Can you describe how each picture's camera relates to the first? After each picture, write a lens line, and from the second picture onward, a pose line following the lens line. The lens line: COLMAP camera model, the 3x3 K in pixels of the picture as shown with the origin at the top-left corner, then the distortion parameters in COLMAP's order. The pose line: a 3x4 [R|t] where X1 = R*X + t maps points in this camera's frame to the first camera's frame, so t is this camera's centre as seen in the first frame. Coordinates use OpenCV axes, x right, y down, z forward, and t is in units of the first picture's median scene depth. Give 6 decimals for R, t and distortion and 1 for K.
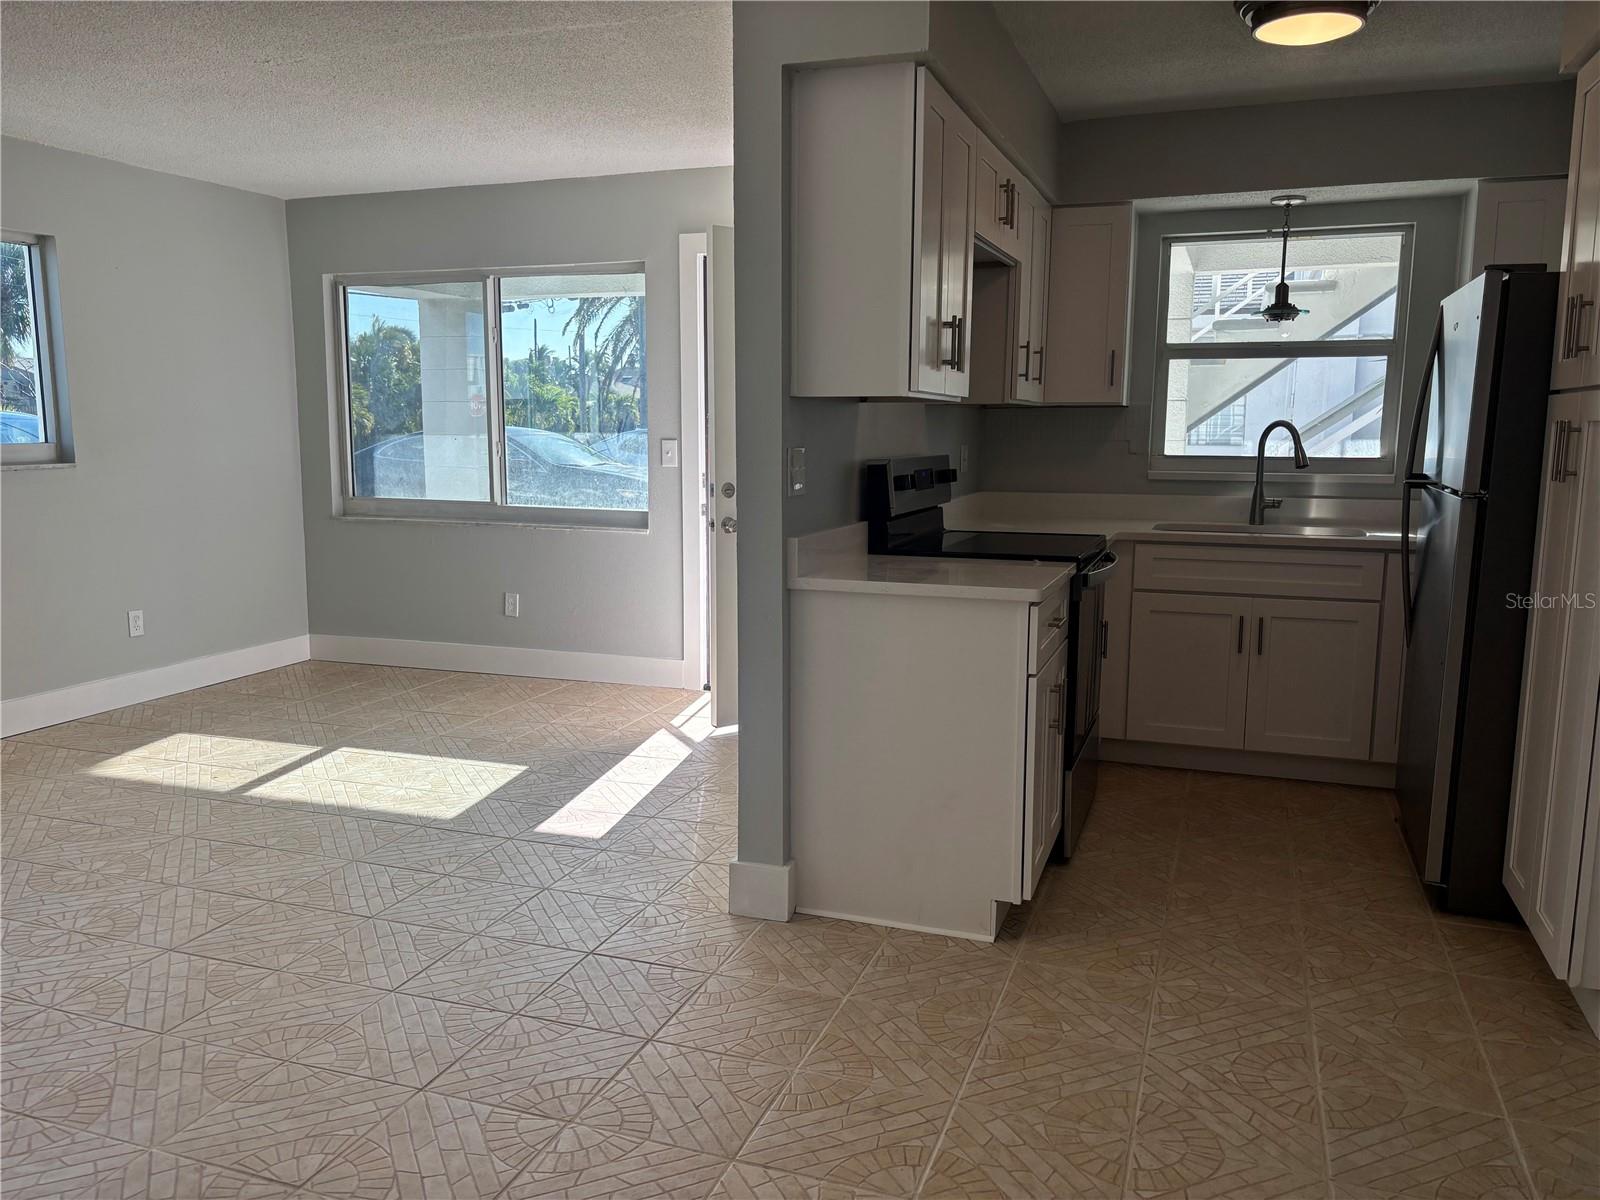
lens RADIAL K [[1211.6, 0, 800.0], [0, 1211.6, 600.0], [0, 0, 1]] dist [0.038375, -0.048635]
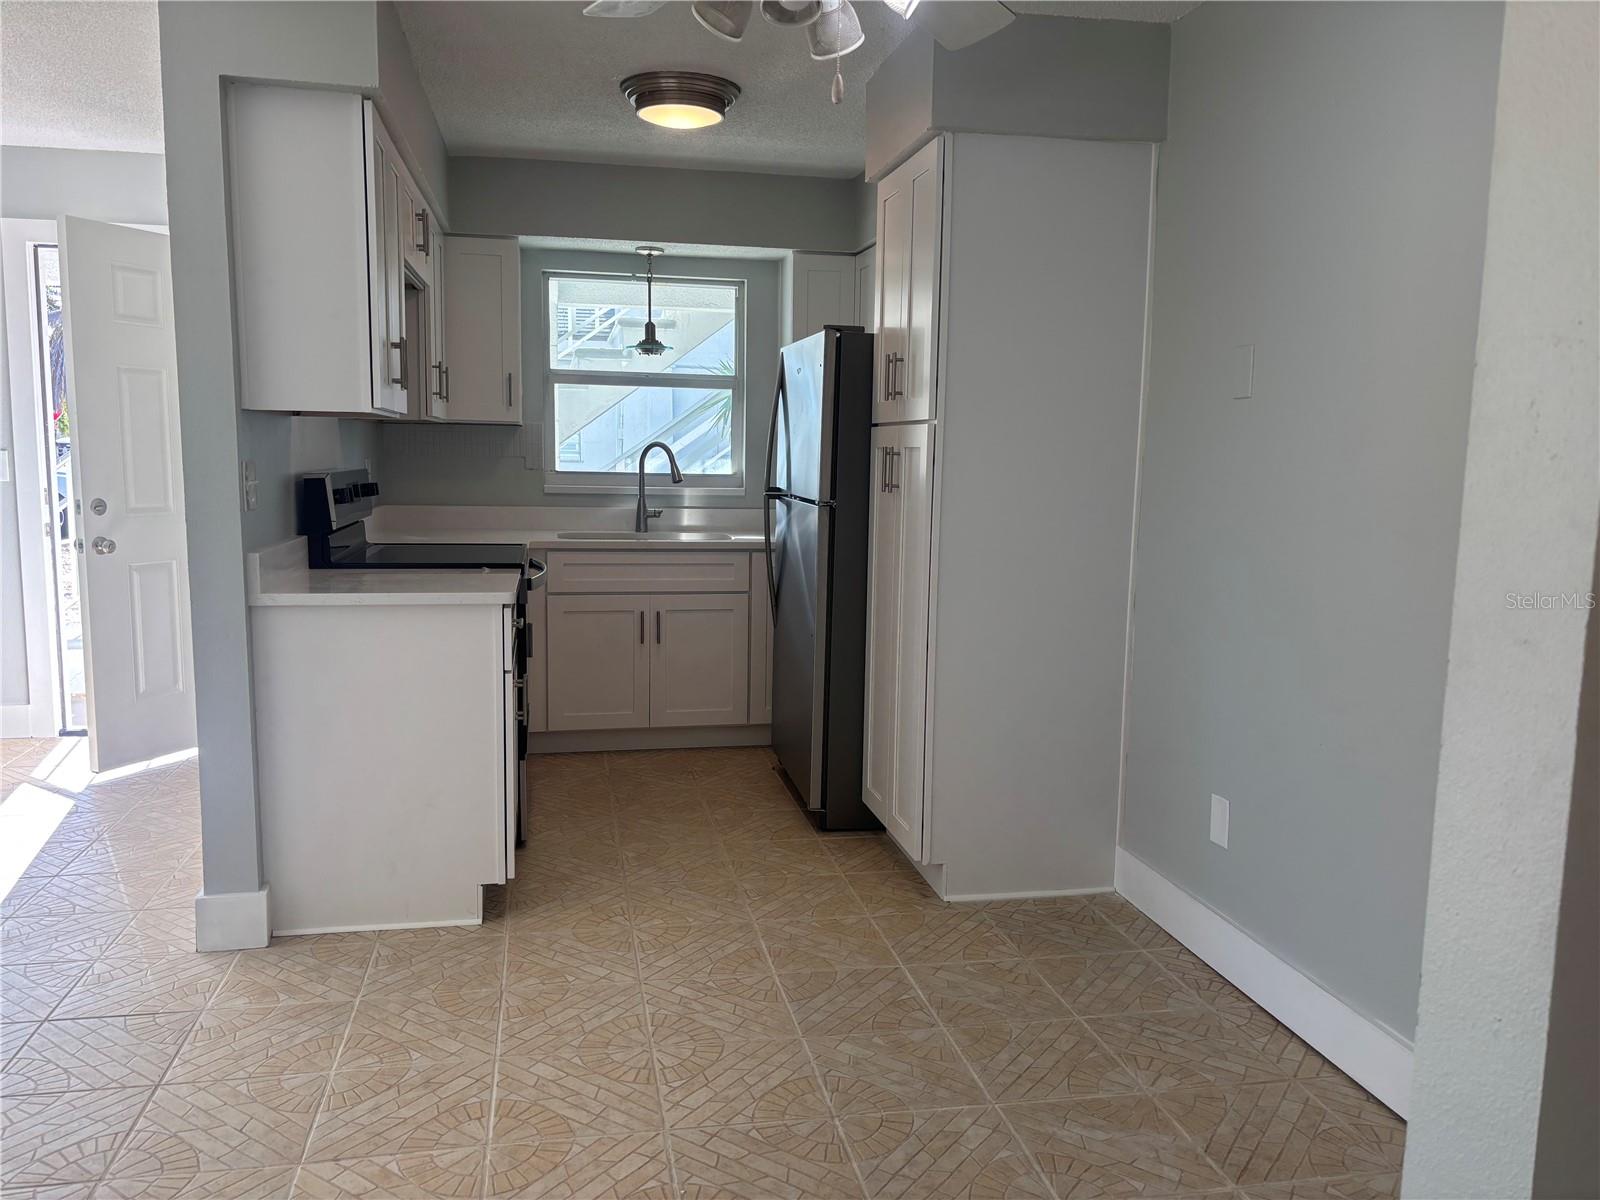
lens RADIAL K [[1211.6, 0, 800.0], [0, 1211.6, 600.0], [0, 0, 1]] dist [0.038375, -0.048635]
pose [[0.850325, -0.053237, 0.523558, -0.144330], [0.059252, 0.998229, 0.005271, 0.006899], [-0.522912, 0.026540, 0.851974, -0.067466]]
